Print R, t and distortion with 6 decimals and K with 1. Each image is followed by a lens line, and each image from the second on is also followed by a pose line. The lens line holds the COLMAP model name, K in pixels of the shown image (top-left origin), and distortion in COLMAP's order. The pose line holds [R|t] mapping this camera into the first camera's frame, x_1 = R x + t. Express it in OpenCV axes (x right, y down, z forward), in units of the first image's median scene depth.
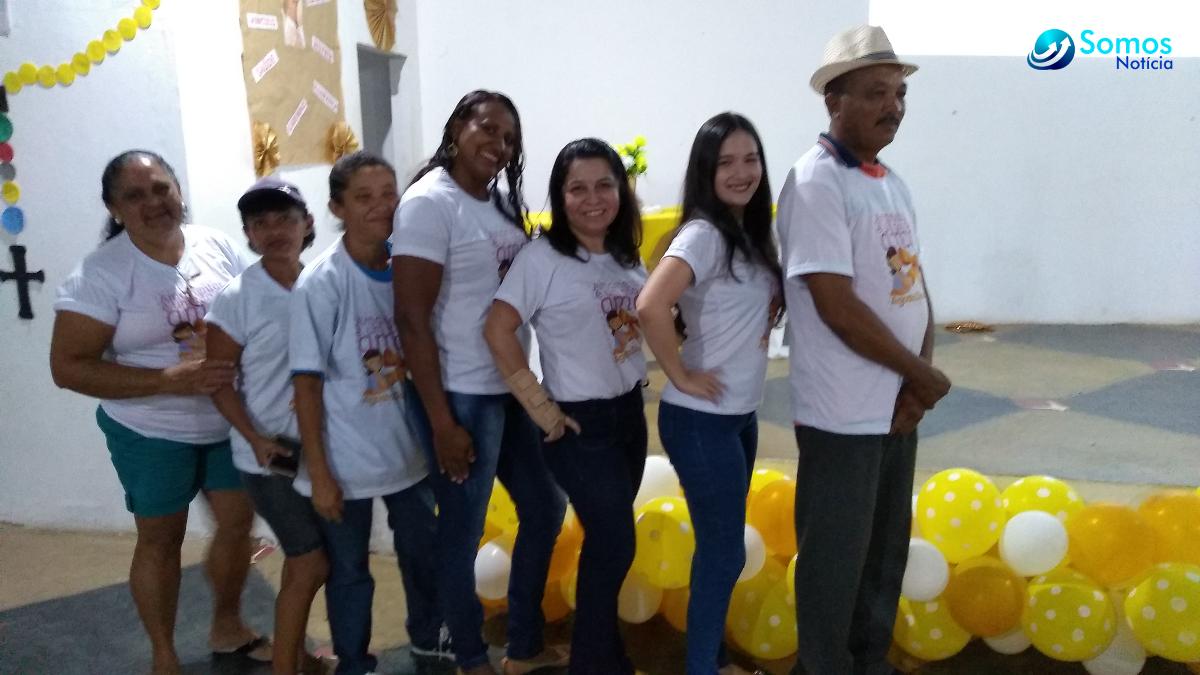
lens RADIAL K [[942.7, 0, 600.0], [0, 942.7, 337.5], [0, 0, 1]] dist [0.001238, 0.000554]
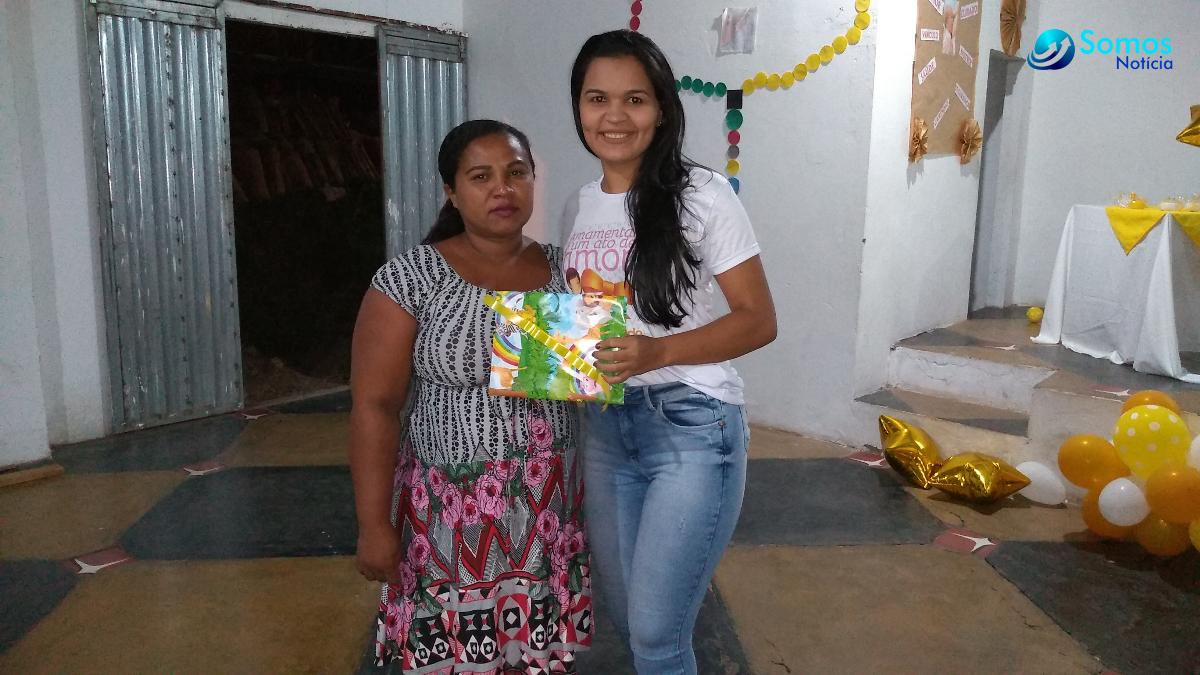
lens RADIAL K [[934.1, 0, 602.5], [0, 934.1, 348.0], [0, 0, 1]] dist [-0.007550, -0.007438]
pose [[0.864010, 0.125391, -0.487610, -0.082908], [-0.121105, 0.991815, 0.040459, 0.065657], [0.488692, 0.024095, 0.872123, -0.235978]]
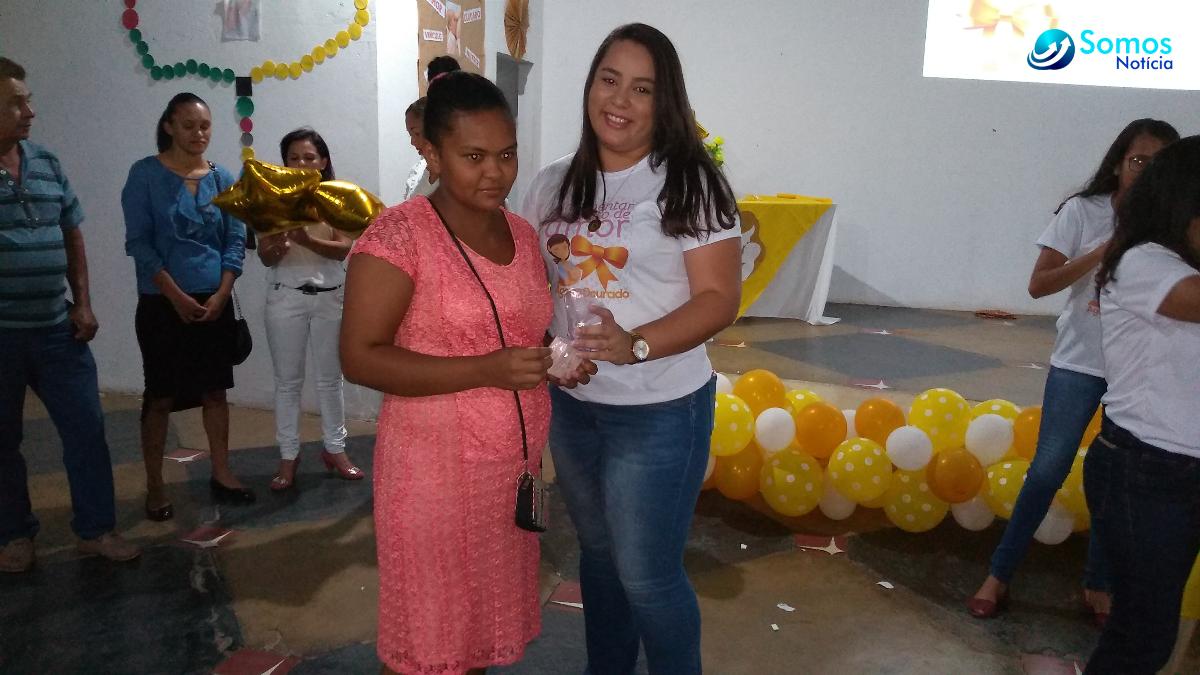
lens RADIAL K [[933.3, 0, 605.1], [0, 933.3, 337.6], [0, 0, 1]] dist [0.050785, -0.094985]
pose [[0.994305, 0.065253, -0.084255, 0.016736], [-0.065475, 0.997854, 0.000131, 0.066139], [0.084082, 0.005387, 0.996444, -0.267779]]
